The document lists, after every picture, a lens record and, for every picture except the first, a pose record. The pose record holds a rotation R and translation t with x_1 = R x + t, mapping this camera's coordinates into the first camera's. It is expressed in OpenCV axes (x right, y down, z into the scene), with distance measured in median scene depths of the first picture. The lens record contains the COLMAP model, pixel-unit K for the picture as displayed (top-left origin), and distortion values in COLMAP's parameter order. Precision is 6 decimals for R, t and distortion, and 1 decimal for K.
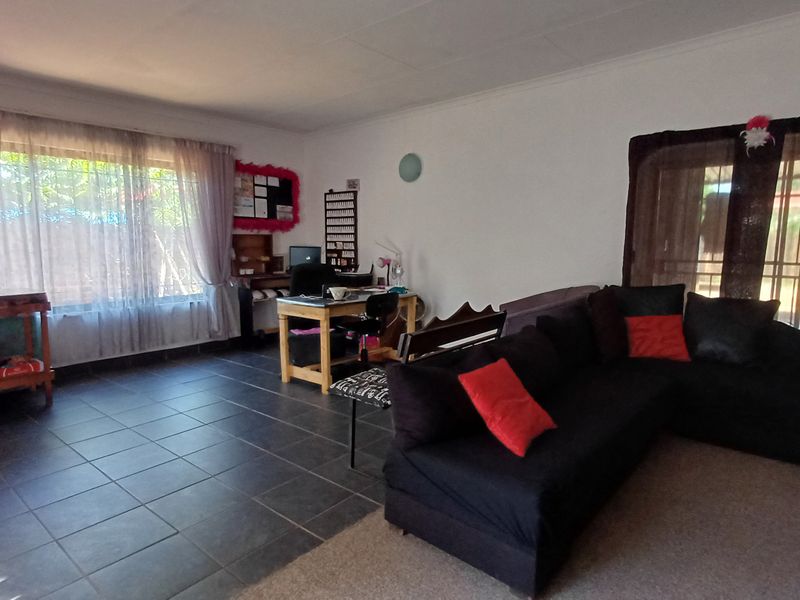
lens RADIAL K [[494.1, 0, 400.0], [0, 494.1, 300.0], [0, 0, 1]] dist [-0.002396, -0.001232]
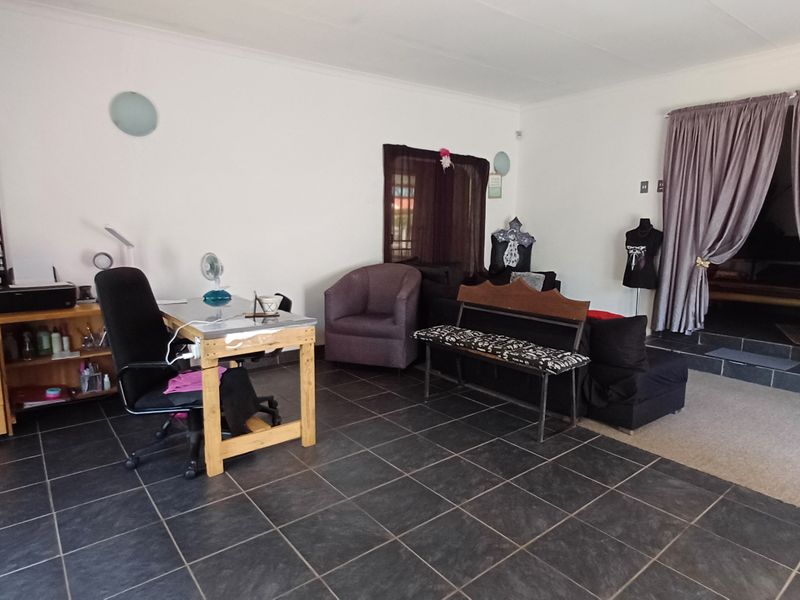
lens RADIAL K [[485.3, 0, 400.0], [0, 485.3, 300.0], [0, 0, 1]] dist [-0.003677, -0.000402]
pose [[0.187053, -0.150284, 0.970786, -0.564107], [0.108542, 0.985340, 0.131623, -0.066663], [-0.976335, 0.080751, 0.200623, 0.529020]]
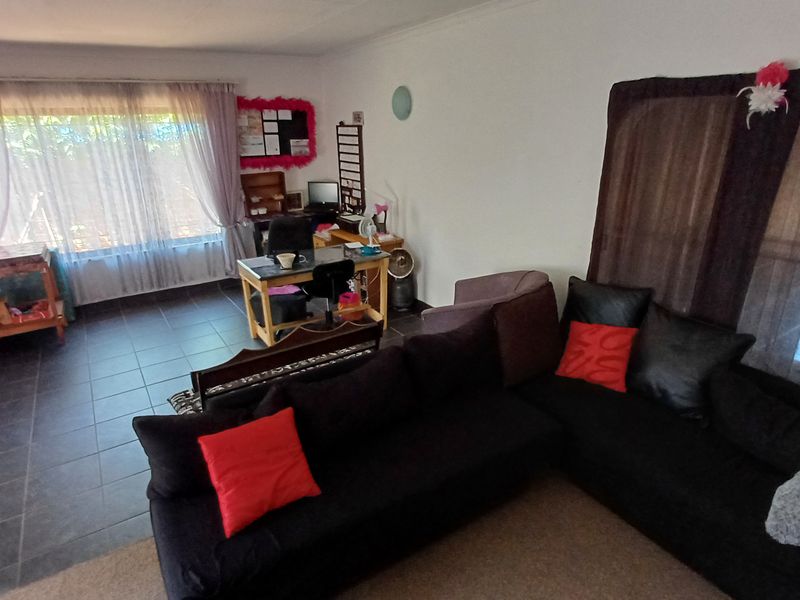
lens RADIAL K [[485.3, 0, 400.0], [0, 485.3, 300.0], [0, 0, 1]] dist [-0.003677, -0.000402]
pose [[0.955347, 0.084272, -0.283214, 0.282787], [-0.014269, 0.970507, 0.240648, -0.132138], [0.295142, -0.225861, 0.928374, 0.117604]]
